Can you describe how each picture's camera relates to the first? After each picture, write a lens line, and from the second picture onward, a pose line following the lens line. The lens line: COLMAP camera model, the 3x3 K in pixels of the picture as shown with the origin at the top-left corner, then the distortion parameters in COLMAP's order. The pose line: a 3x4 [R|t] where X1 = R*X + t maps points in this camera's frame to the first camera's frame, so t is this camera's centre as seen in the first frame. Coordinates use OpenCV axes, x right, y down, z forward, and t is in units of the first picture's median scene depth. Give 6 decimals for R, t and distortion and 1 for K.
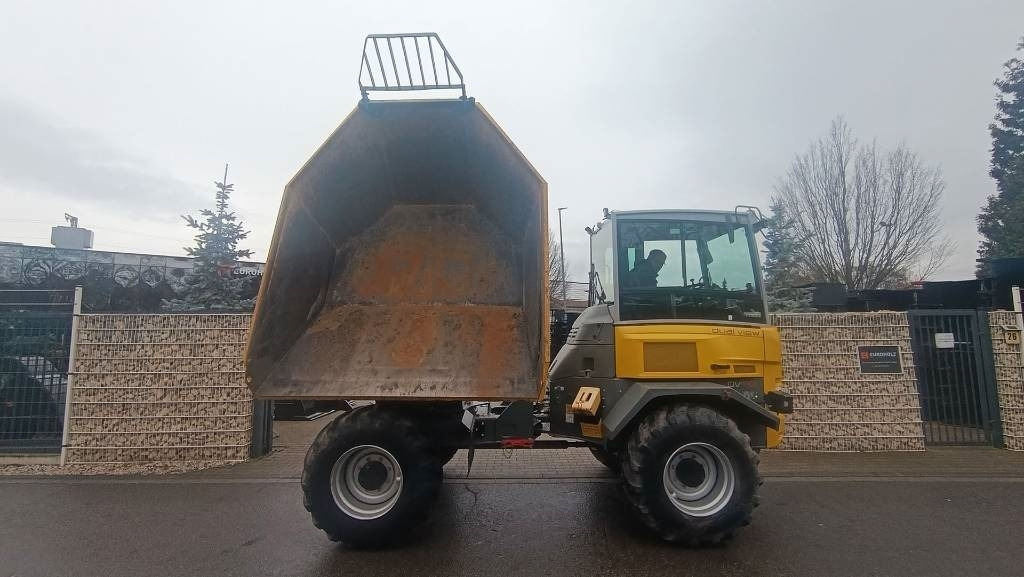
lens RADIAL K [[457.0, 0, 512.2], [0, 457.0, 288.7], [0, 0, 1]] dist [-0.004161, 0.001205]
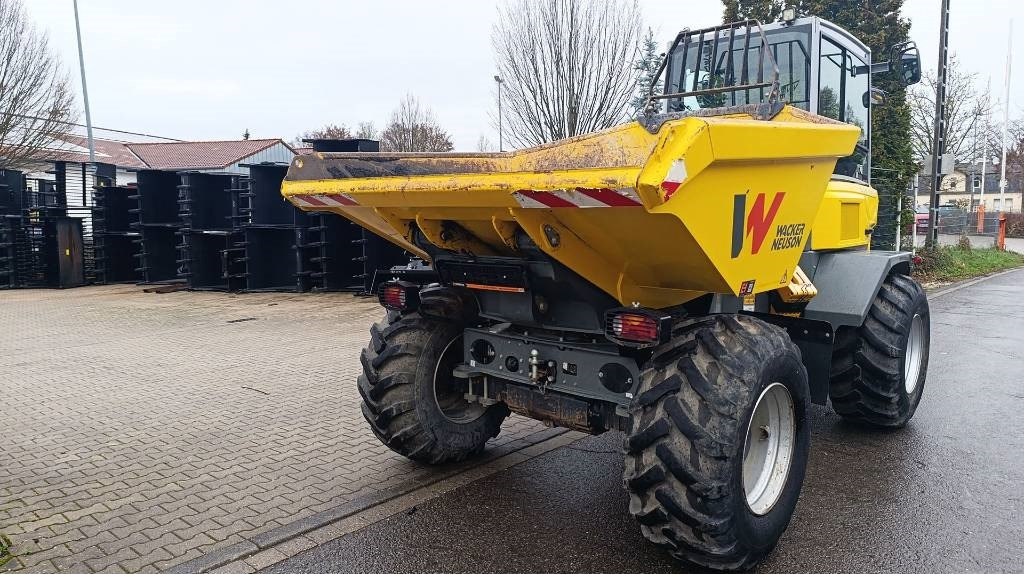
lens RADIAL K [[691.6, 0, 508.7], [0, 691.6, 288.2], [0, 0, 1]] dist [0.040089, -0.049921]
pose [[0.674709, -0.084371, 0.733246, -0.656002], [-0.065735, 0.982628, 0.173554, 0.061441], [-0.735151, -0.165298, 0.657442, 0.411835]]
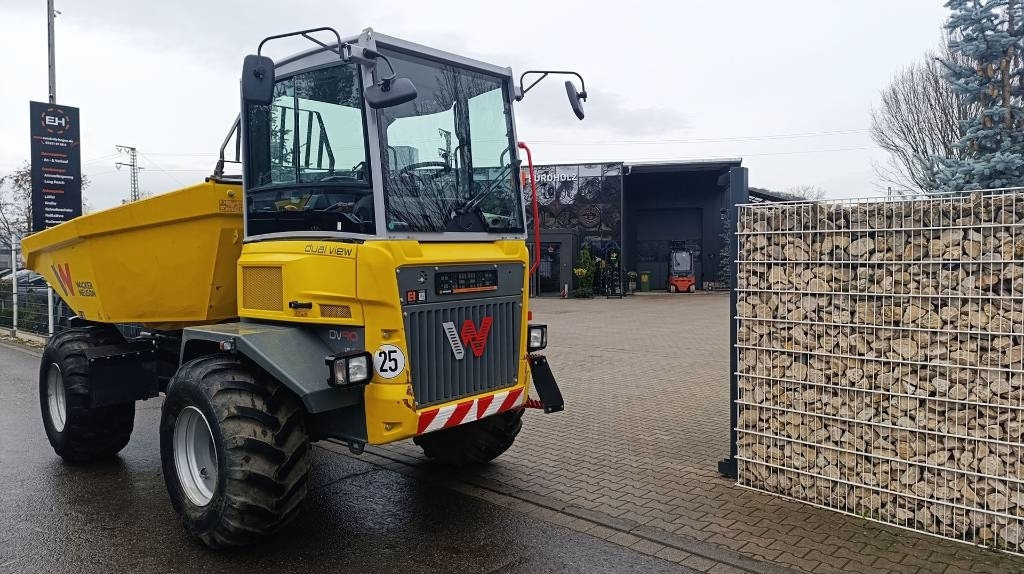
lens RADIAL K [[691.6, 0, 516.0], [0, 691.6, 286.6], [0, 0, 1]] dist [0.040089, -0.049921]
pose [[0.731663, 0.020843, -0.681348, 0.892030], [0.078350, 0.990337, 0.114430, 0.039505], [0.677149, -0.137108, 0.722960, 0.342424]]
